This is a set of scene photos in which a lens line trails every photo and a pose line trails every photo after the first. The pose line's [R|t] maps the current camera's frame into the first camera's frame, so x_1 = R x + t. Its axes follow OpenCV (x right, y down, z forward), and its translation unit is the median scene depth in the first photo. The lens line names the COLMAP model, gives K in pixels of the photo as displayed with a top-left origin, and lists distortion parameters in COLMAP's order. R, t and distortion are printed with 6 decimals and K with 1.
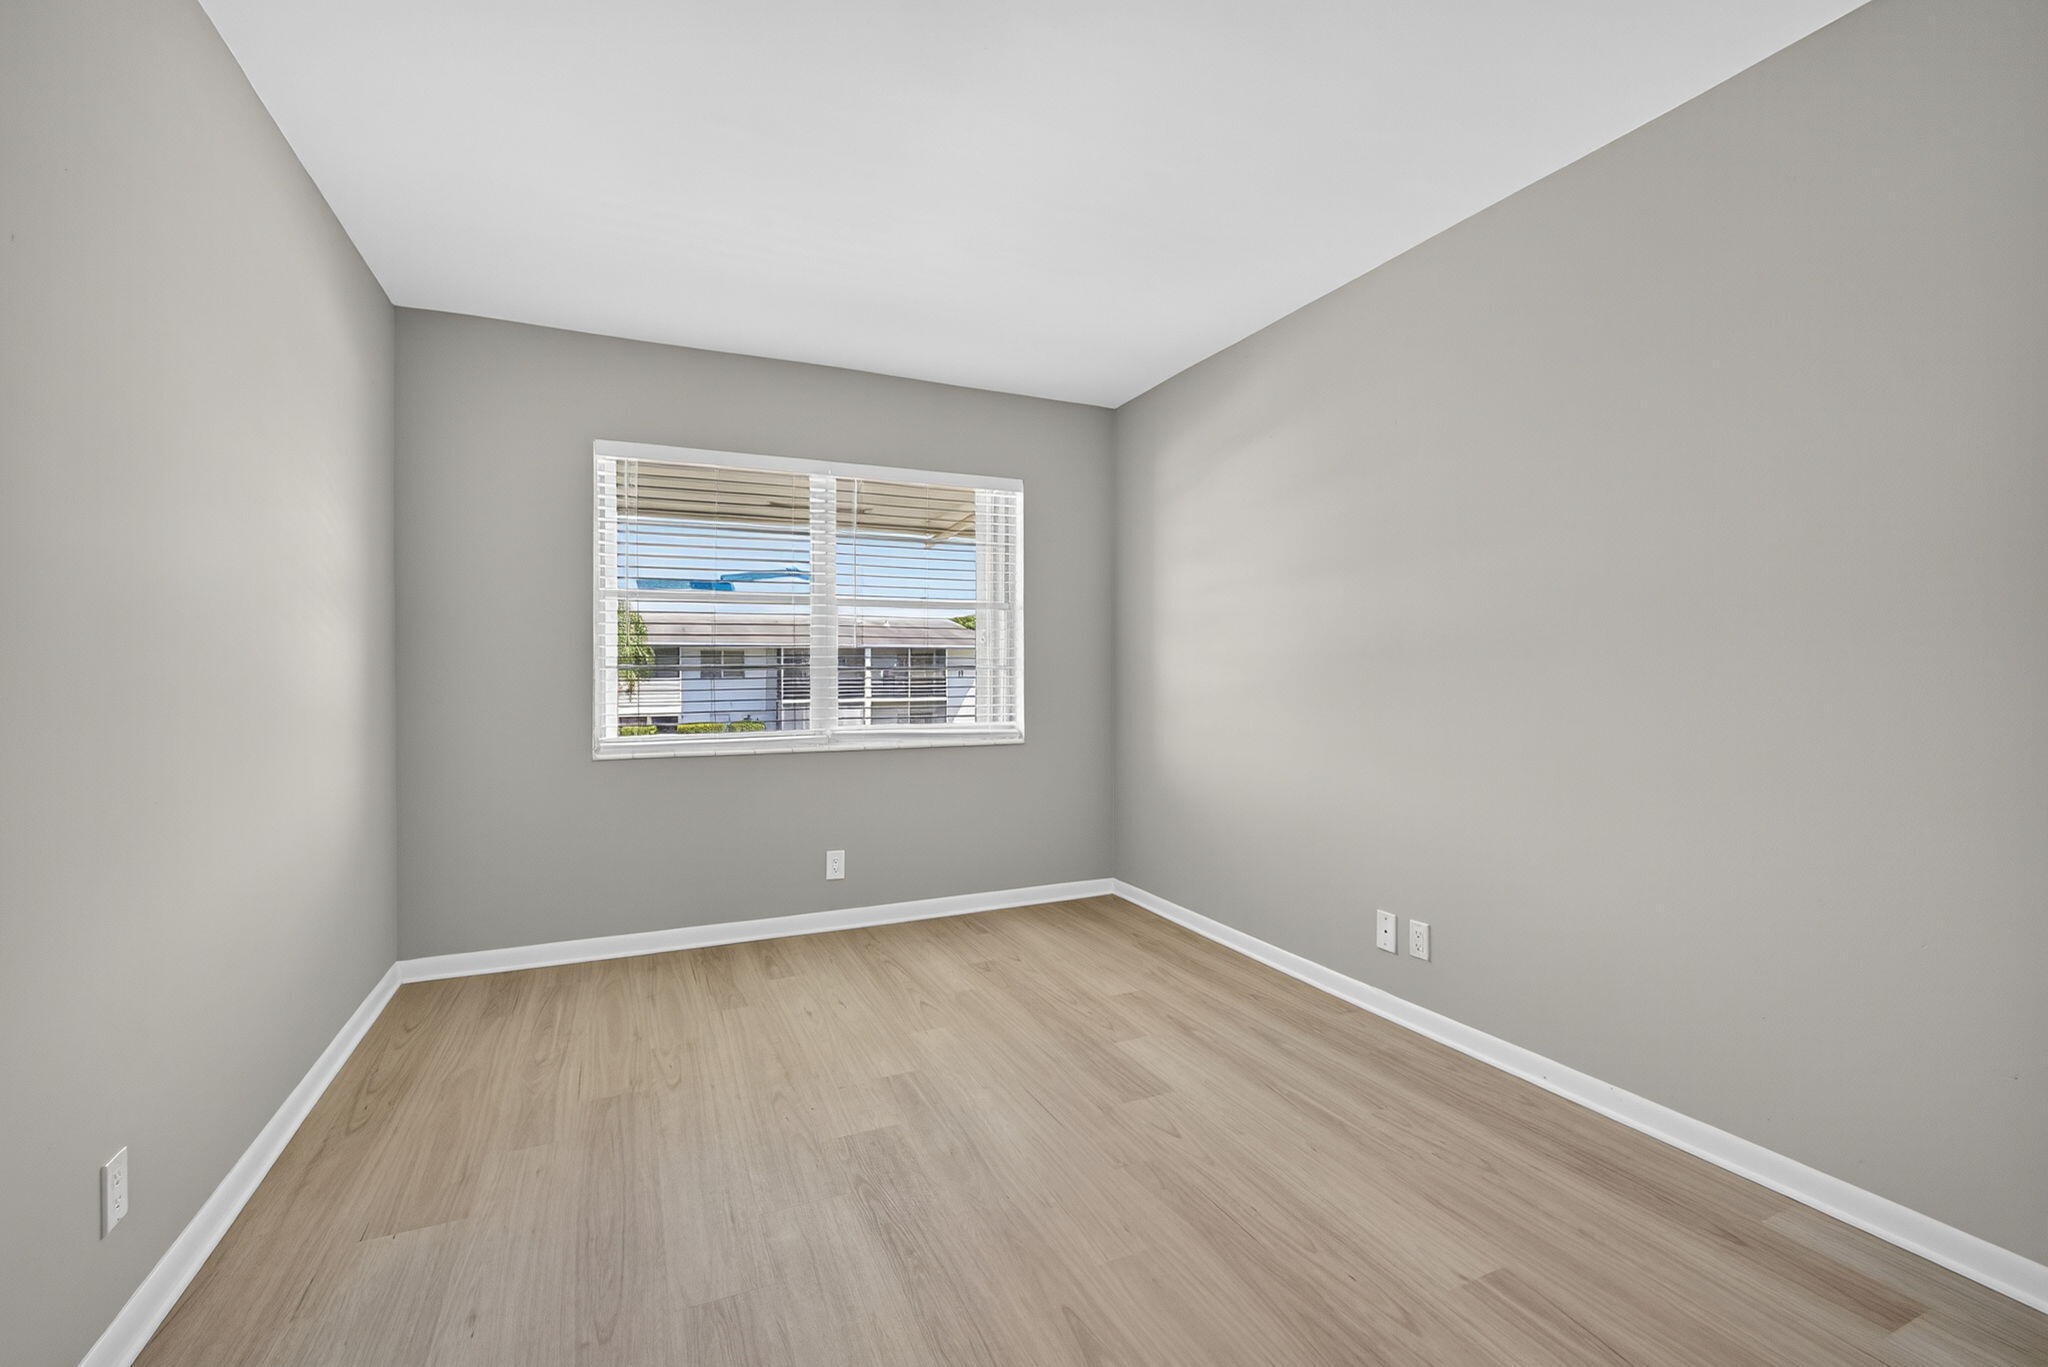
lens RADIAL K [[884.0, 0, 1029.1], [0, 884.0, 670.2], [0, 0, 1]] dist [-0.001265, 0.000069]
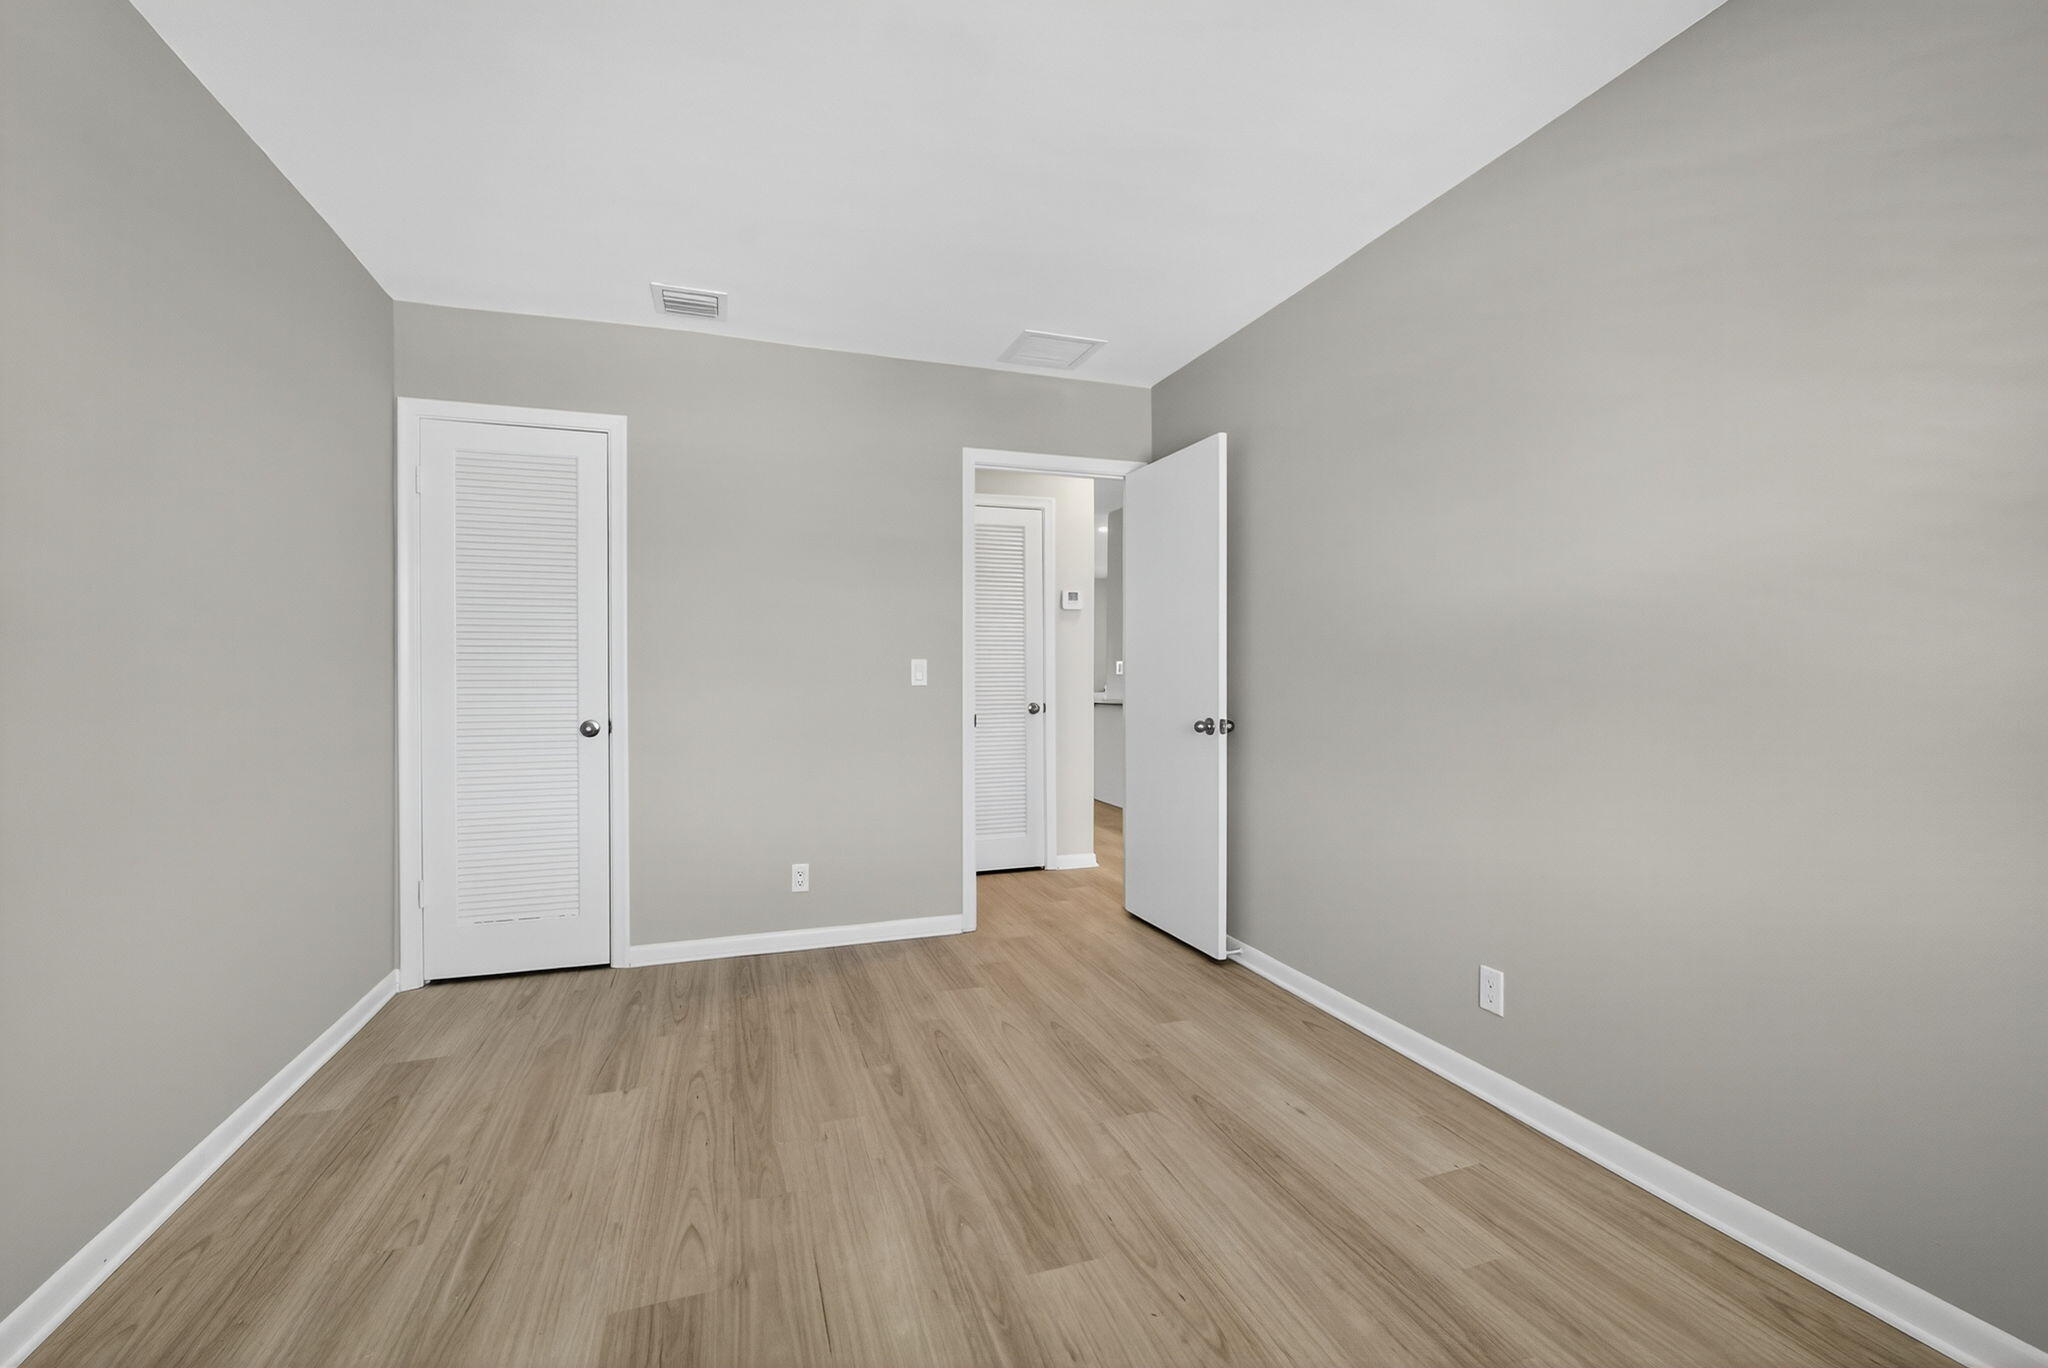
lens RADIAL K [[884.0, 0, 1029.1], [0, 884.0, 670.7], [0, 0, 1]] dist [-0.001265, 0.000069]
pose [[-0.996161, 0.007065, 0.087254, -0.264763], [0.006793, 0.999971, -0.003409, 0.003718], [-0.087276, -0.002803, -0.996180, 2.098794]]
